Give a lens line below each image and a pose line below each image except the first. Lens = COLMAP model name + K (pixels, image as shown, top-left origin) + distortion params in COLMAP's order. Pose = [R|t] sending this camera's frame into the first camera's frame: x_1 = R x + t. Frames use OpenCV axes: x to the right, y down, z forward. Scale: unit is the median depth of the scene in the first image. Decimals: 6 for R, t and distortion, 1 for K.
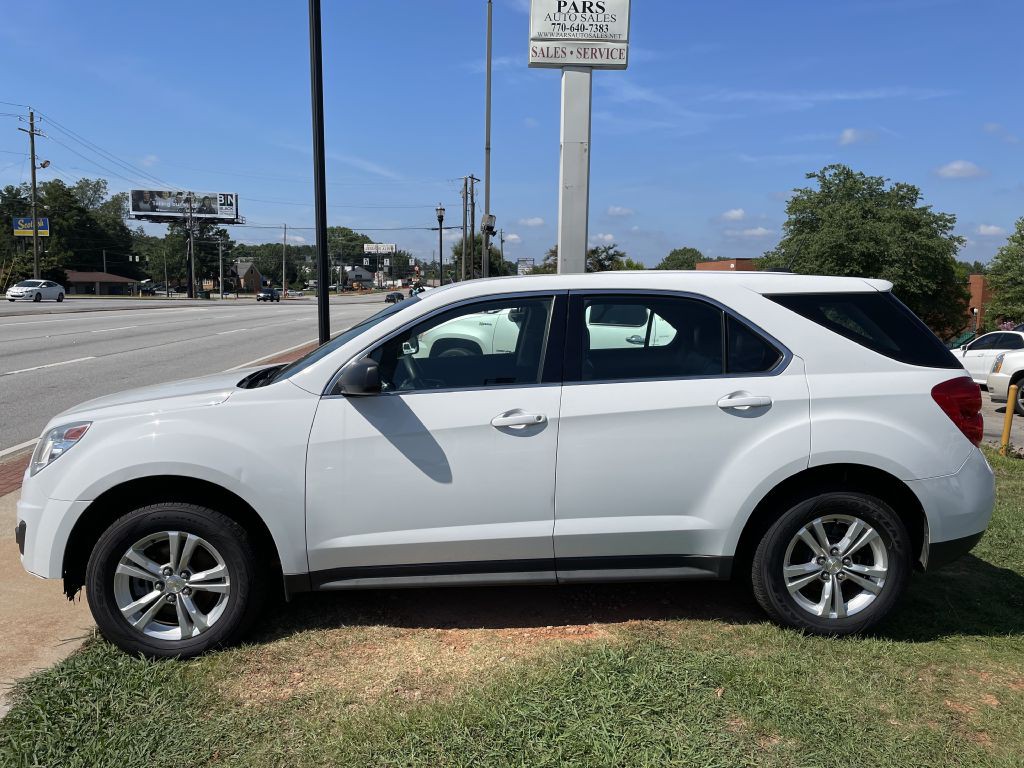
lens RADIAL K [[787.9, 0, 514.0], [0, 787.9, 384.2], [0, 0, 1]] dist [0.026748, -0.027248]
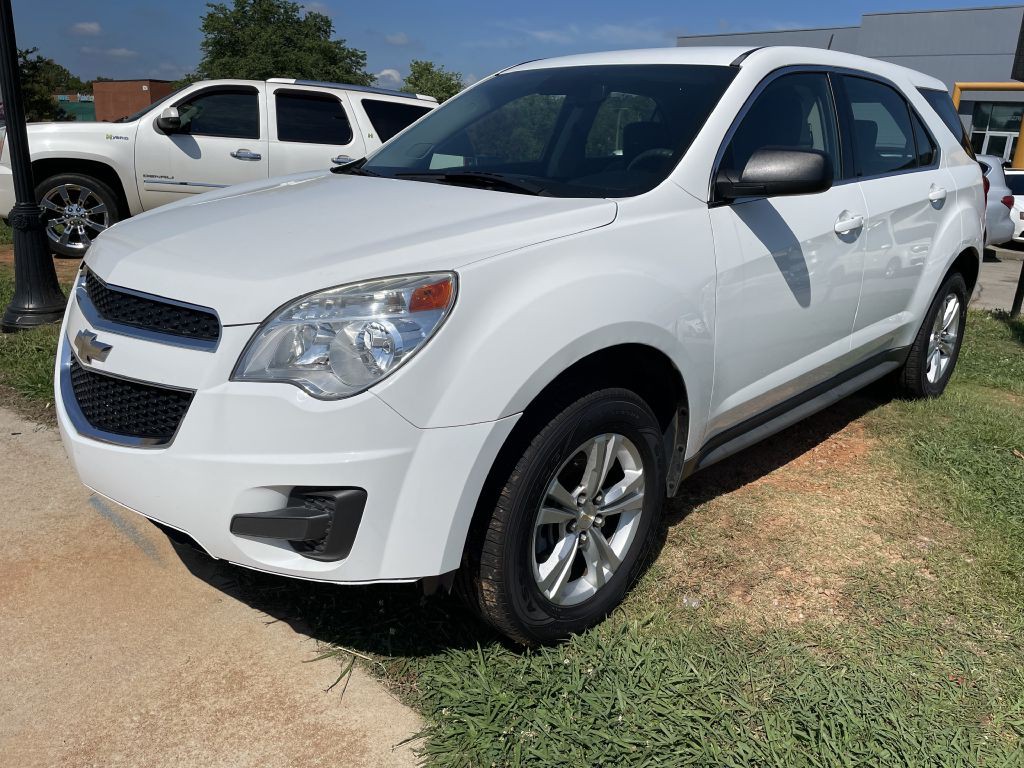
lens RADIAL K [[787.9, 0, 512.0], [0, 787.9, 384.6], [0, 0, 1]] dist [0.026748, -0.027248]
pose [[0.711216, -0.188561, 0.677212, -0.101329], [0.052526, 0.974915, 0.216289, 0.000848], [-0.701008, -0.118257, 0.703280, 0.068907]]
